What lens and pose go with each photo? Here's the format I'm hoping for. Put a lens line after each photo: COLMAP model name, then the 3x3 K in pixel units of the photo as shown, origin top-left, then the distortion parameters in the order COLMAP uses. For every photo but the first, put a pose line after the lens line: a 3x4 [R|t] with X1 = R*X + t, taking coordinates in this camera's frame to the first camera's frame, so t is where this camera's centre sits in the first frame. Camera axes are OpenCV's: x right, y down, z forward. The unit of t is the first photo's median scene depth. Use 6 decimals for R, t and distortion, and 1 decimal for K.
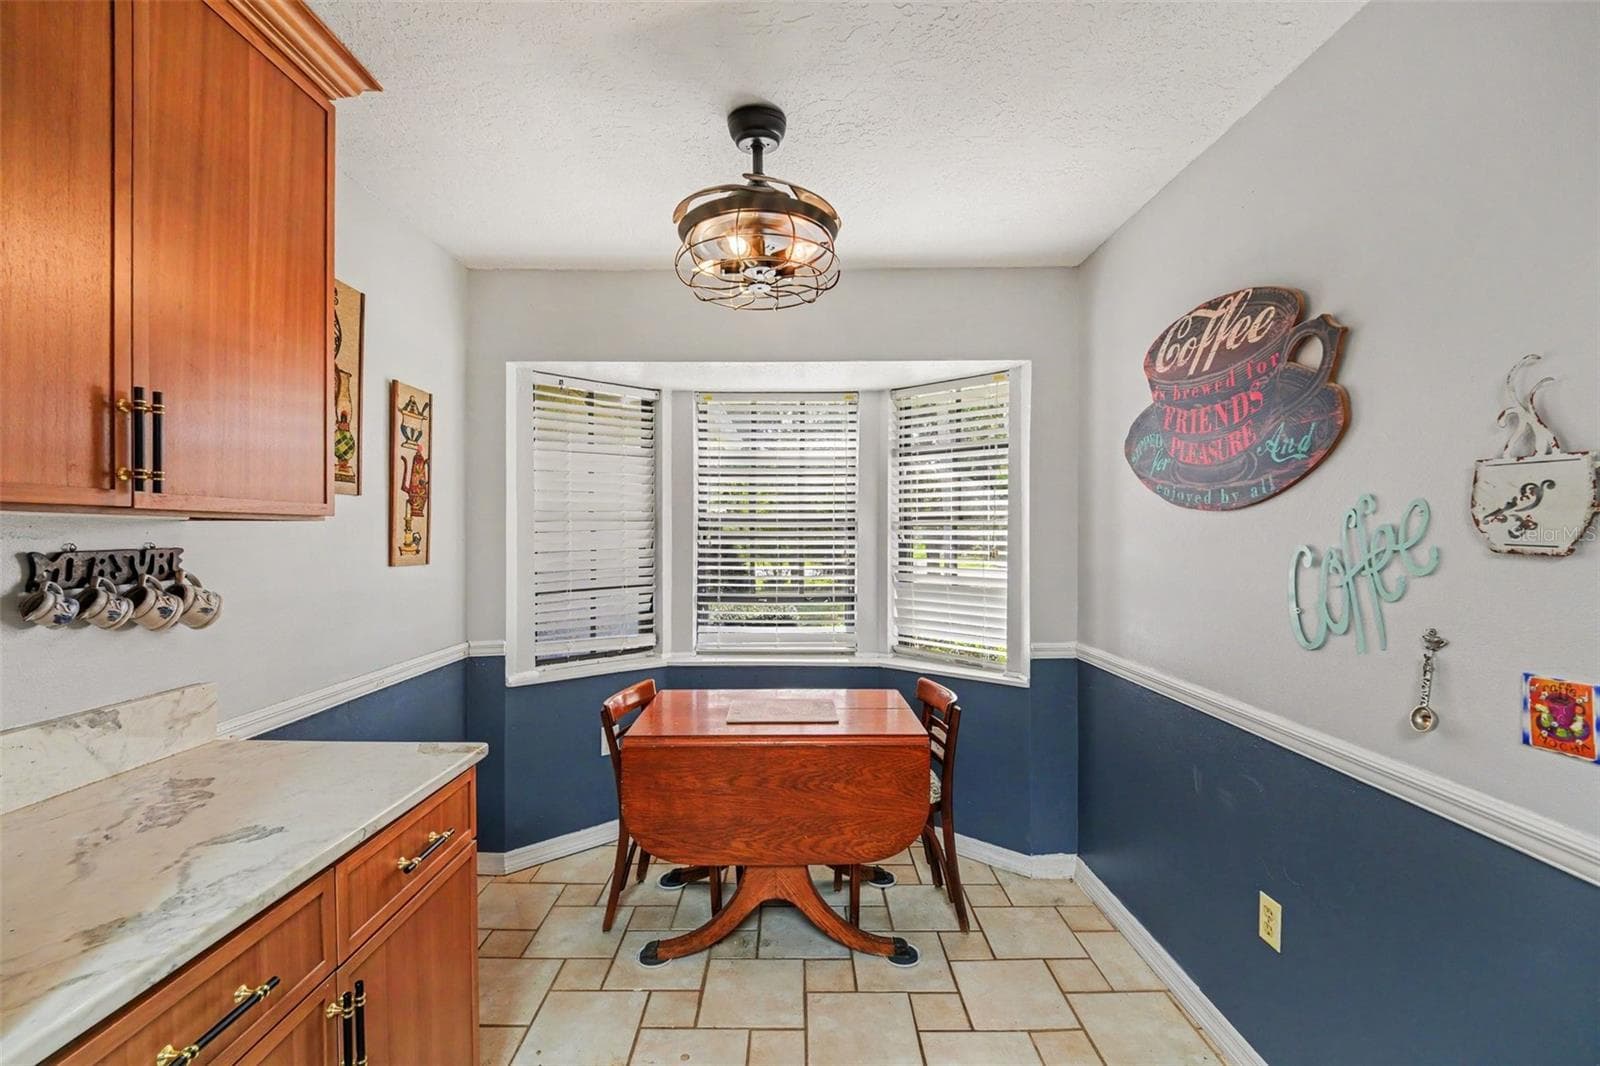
lens RADIAL K [[671.6, 0, 788.9], [0, 671.6, 534.0], [0, 0, 1]] dist [-0.010286, -0.002863]
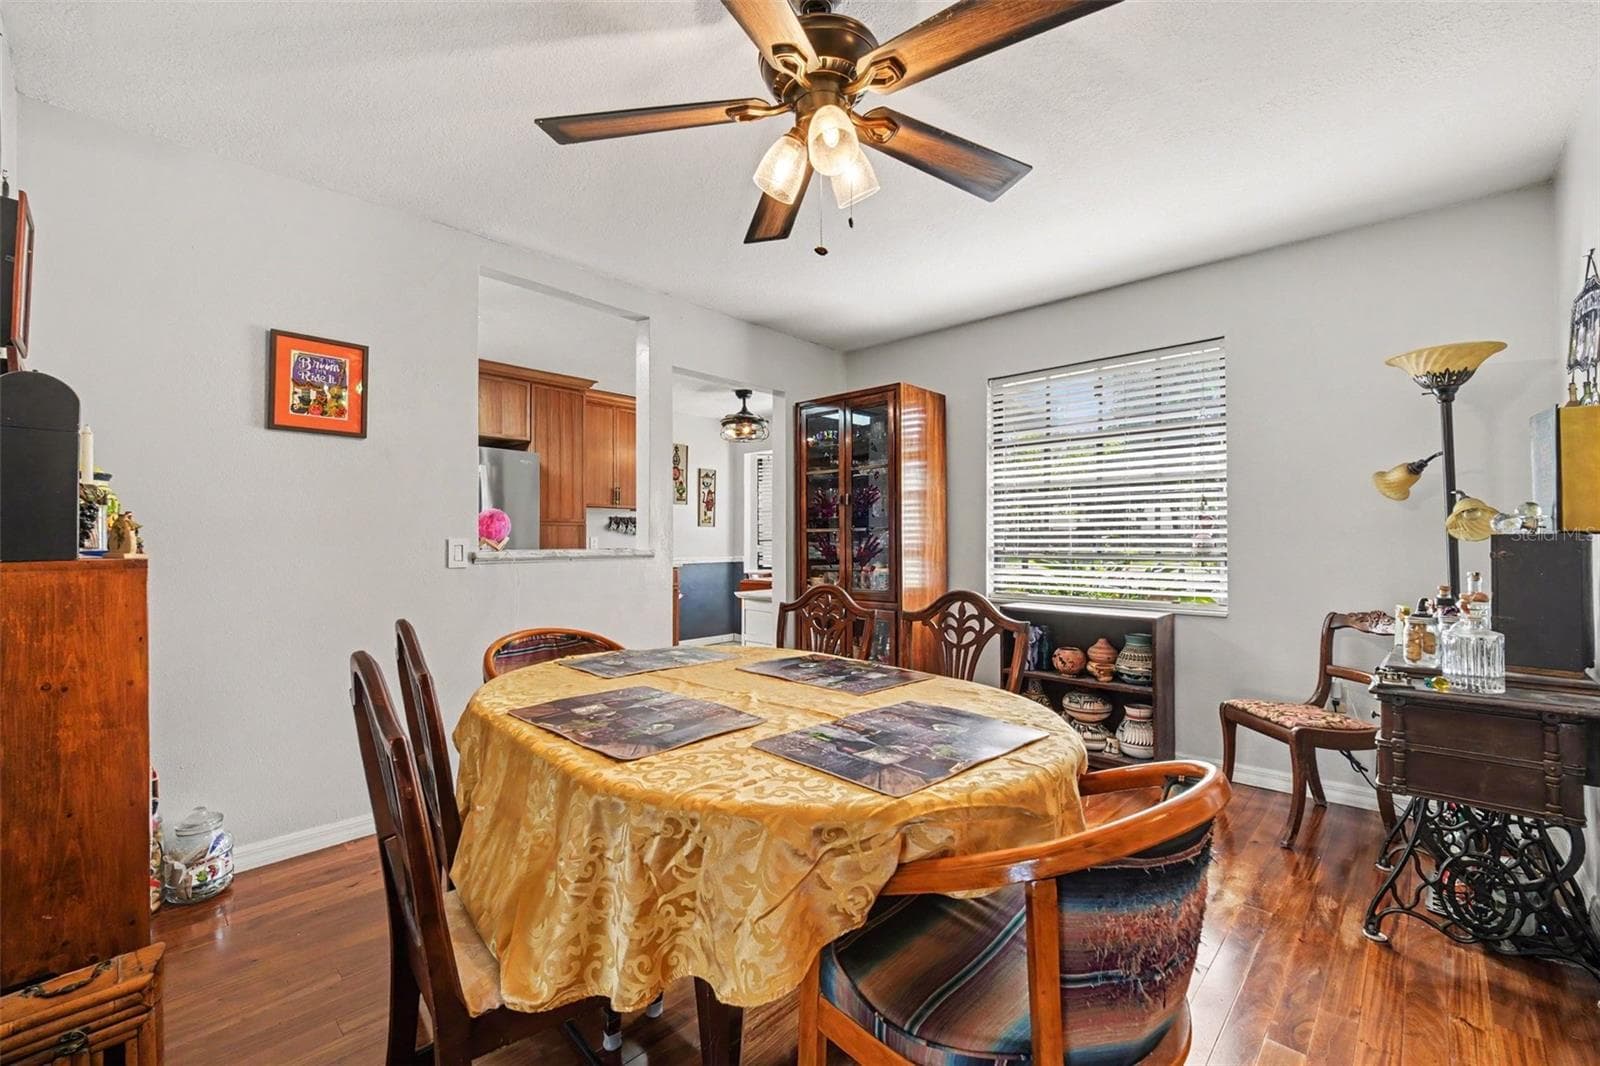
lens RADIAL K [[671.6, 0, 792.2], [0, 671.6, 530.8], [0, 0, 1]] dist [-0.010286, -0.002863]
pose [[0.729185, -0.005199, -0.684297, 1.850832], [-0.002630, 0.999942, -0.010398, 0.096661], [0.684312, 0.009382, 0.729129, -0.994050]]
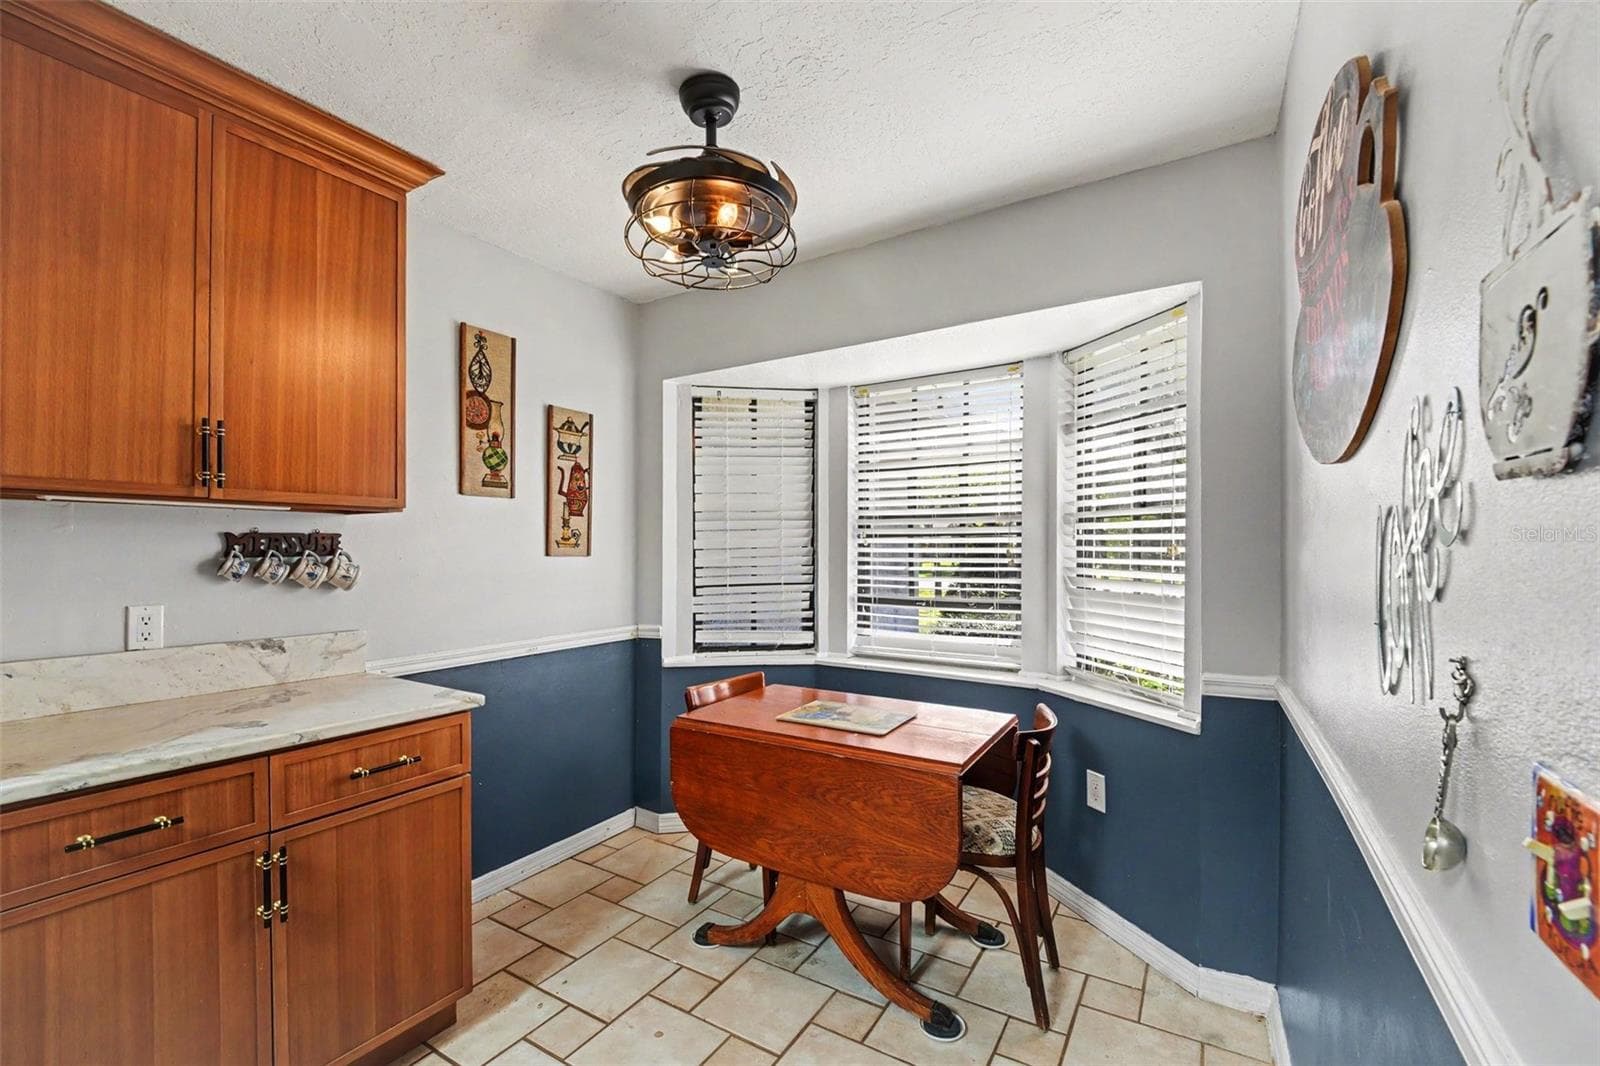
lens RADIAL K [[671.6, 0, 794.6], [0, 671.6, 545.9], [0, 0, 1]] dist [-0.010286, -0.002863]
pose [[0.851044, -0.002763, -0.525087, 0.422064], [0.000338, 0.999989, -0.004714, 0.034165], [0.525095, 0.003834, 0.851035, 0.181188]]
